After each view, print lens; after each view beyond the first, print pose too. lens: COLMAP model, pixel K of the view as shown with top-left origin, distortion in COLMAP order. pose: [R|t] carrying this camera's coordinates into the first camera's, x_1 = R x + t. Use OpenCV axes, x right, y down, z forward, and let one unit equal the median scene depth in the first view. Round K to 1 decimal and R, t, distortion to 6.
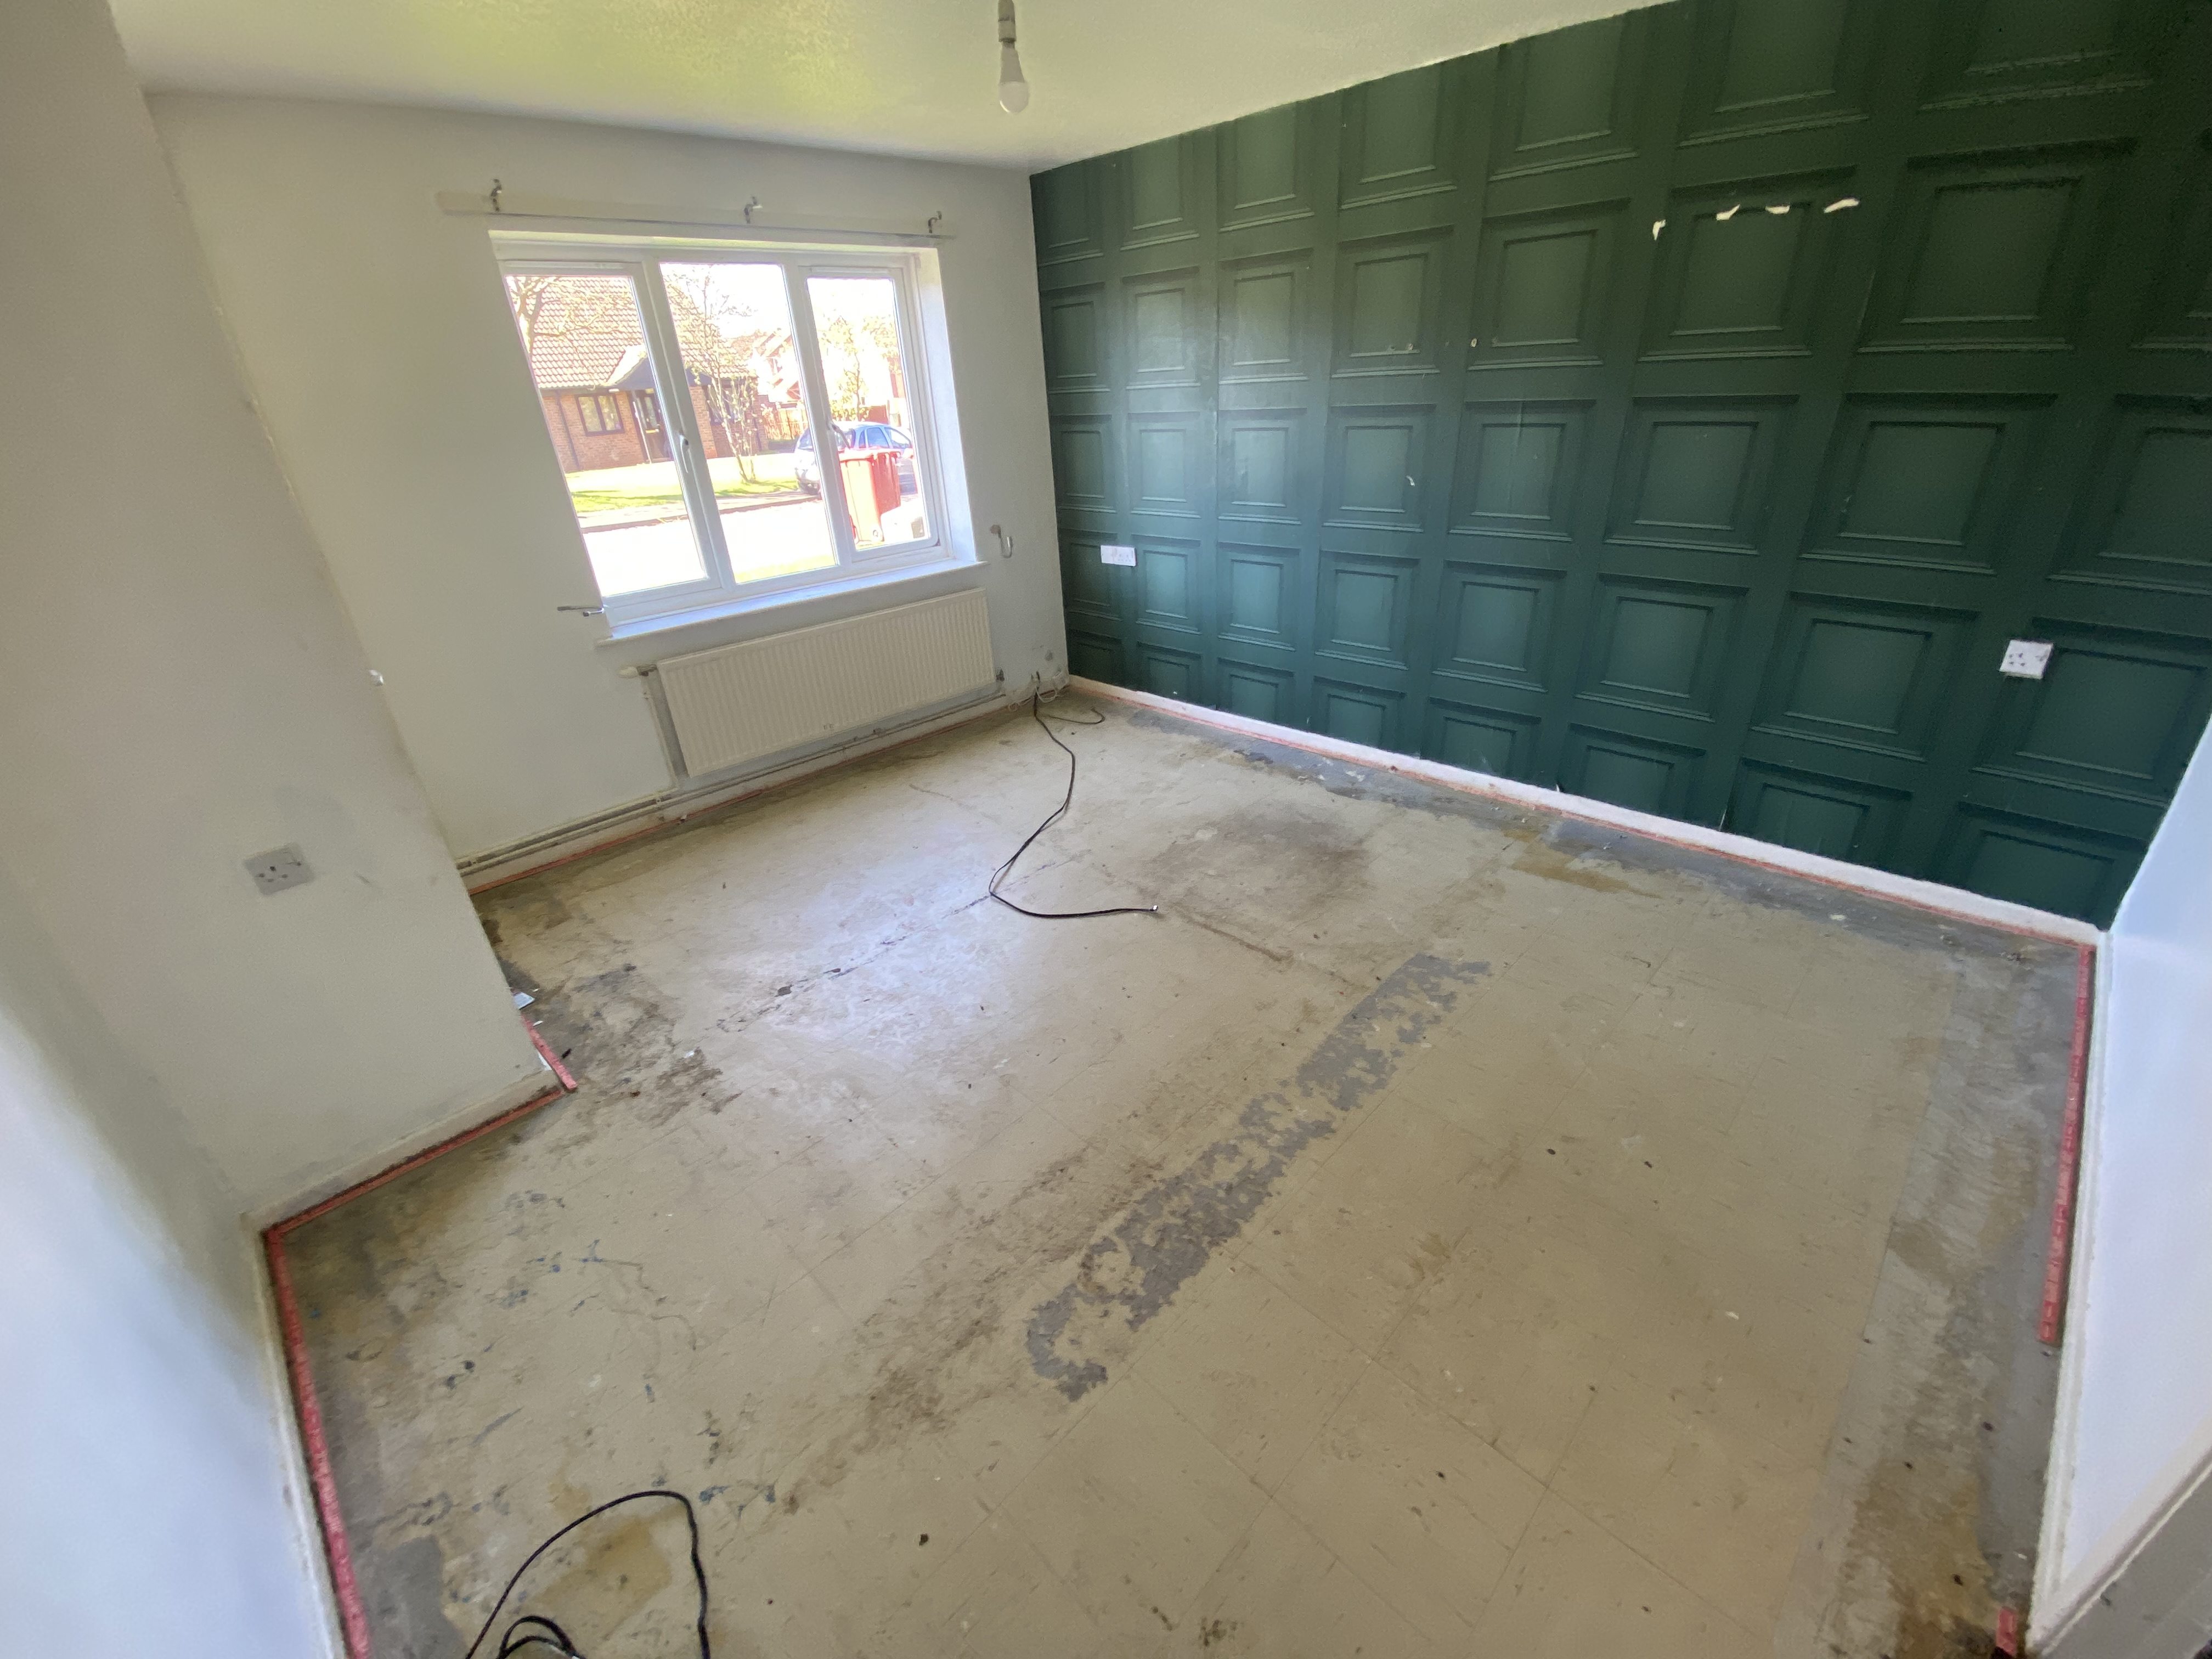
lens RADIAL K [[902.2, 0, 1104.0], [0, 902.2, 843.4], [0, 0, 1]] dist [0.030788, -0.025109]
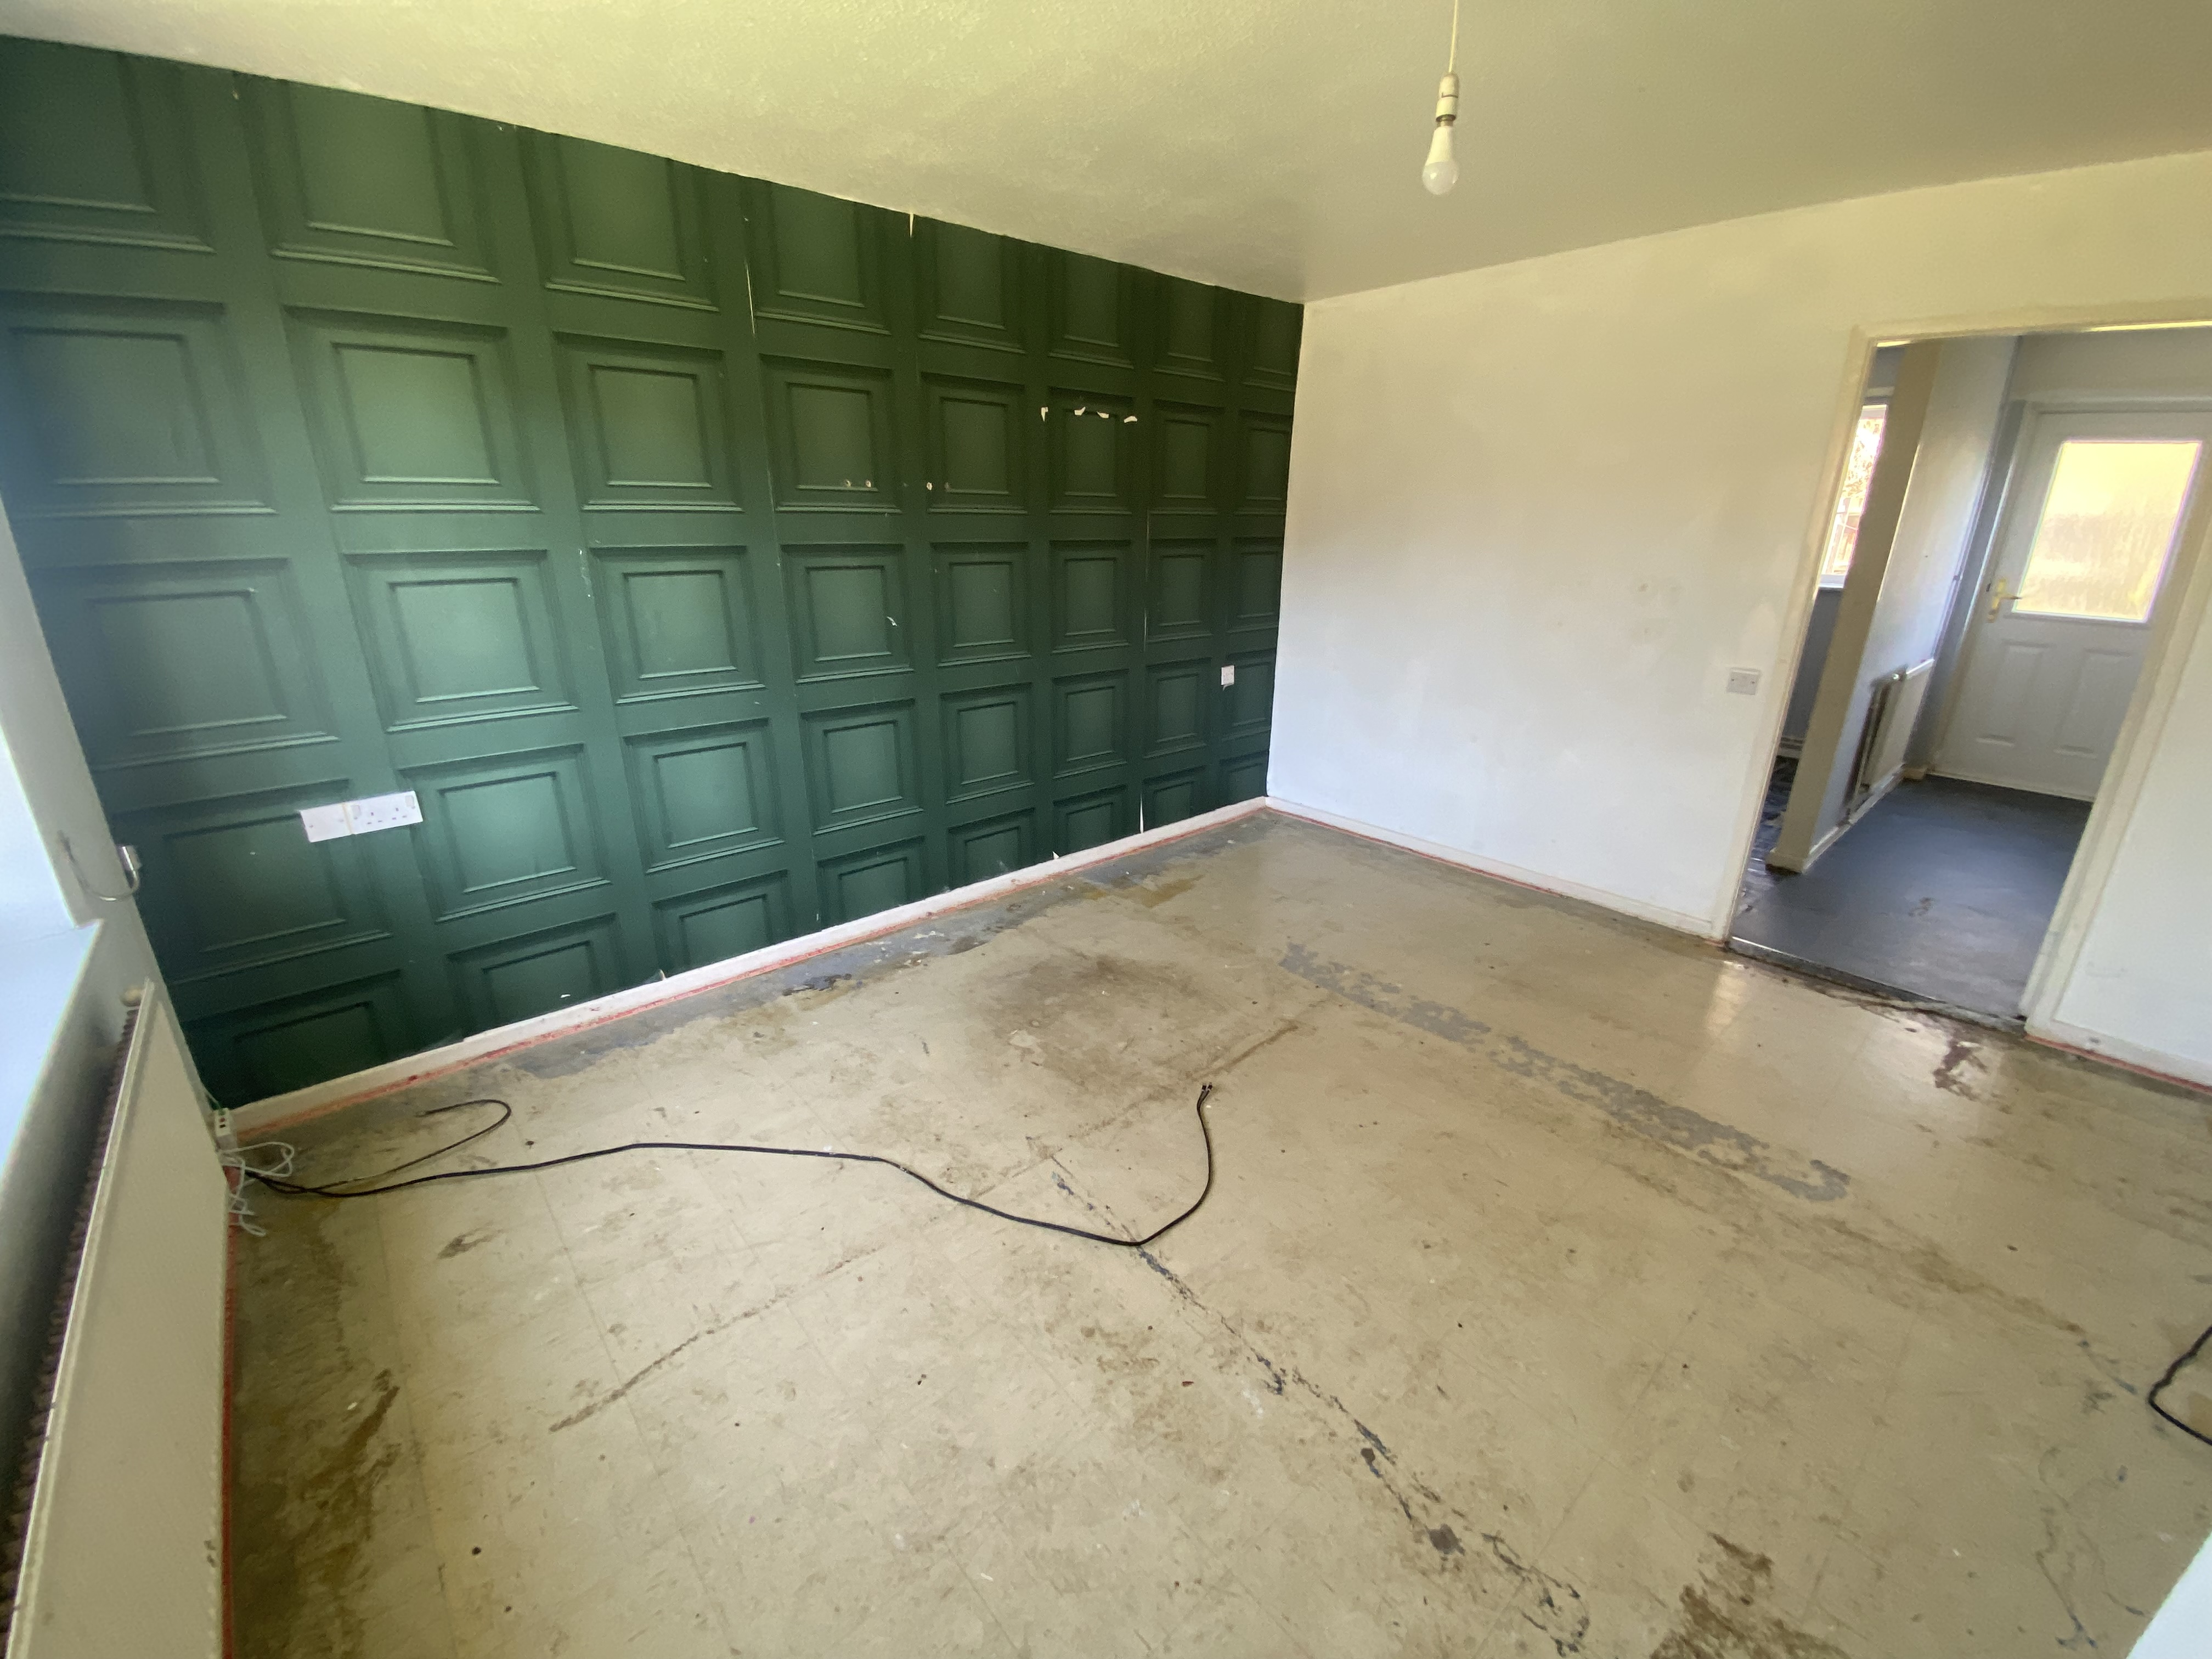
lens RADIAL K [[902.2, 0, 1104.0], [0, 902.2, 843.4], [0, 0, 1]] dist [0.030788, -0.025109]
pose [[0.052689, -0.285966, 0.956790, -0.650458], [0.450432, 0.861923, 0.232807, -0.341038], [-0.891254, 0.418703, 0.174222, 0.790174]]
